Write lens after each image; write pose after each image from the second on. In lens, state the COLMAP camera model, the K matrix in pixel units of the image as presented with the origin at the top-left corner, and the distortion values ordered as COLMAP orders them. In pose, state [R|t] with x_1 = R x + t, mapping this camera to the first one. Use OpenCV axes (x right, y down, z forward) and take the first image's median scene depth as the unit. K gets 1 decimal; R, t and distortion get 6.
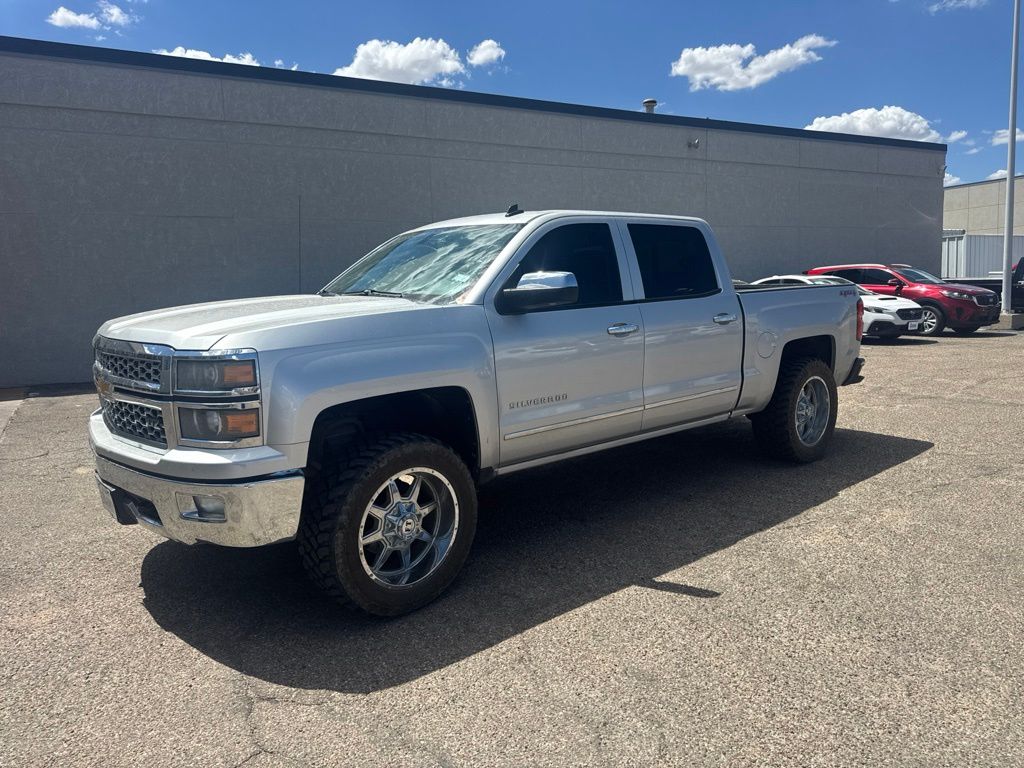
lens RADIAL K [[754.5, 0, 494.6], [0, 754.5, 378.3], [0, 0, 1]] dist [0.058177, -0.073008]
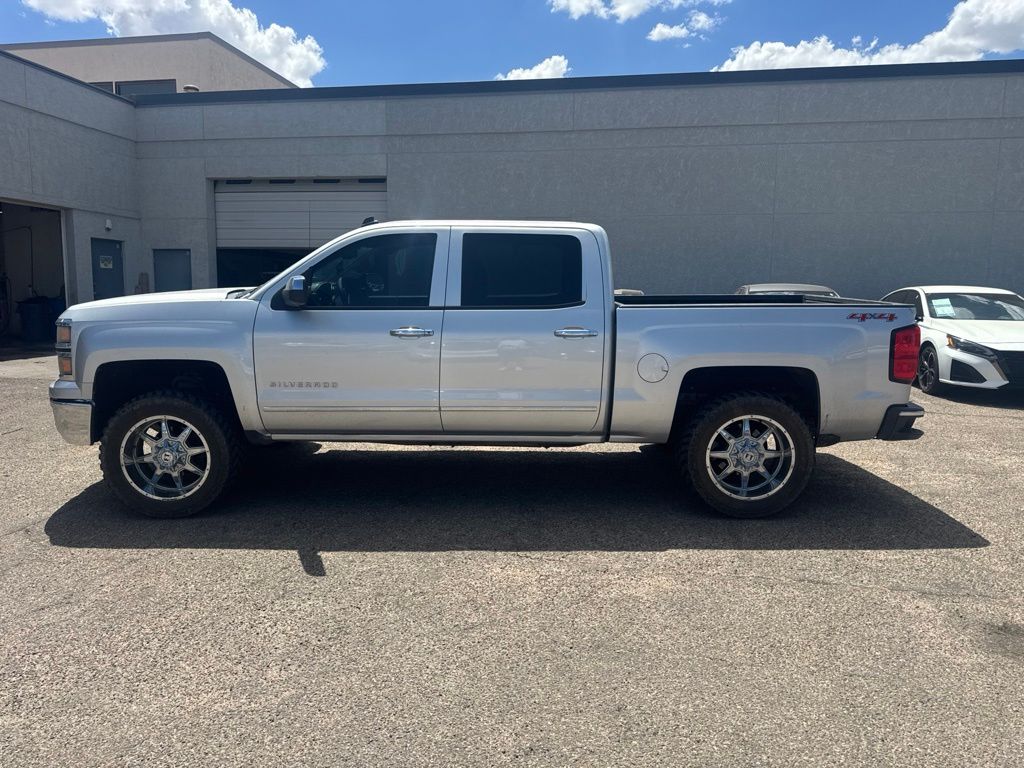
lens RADIAL K [[754.5, 0, 494.6], [0, 754.5, 378.3], [0, 0, 1]] dist [0.058177, -0.073008]
pose [[0.739478, 0.122299, -0.661978, 0.818693], [-0.112653, 0.991974, 0.057424, -0.063052], [0.663688, 0.032111, 0.747320, 0.231983]]
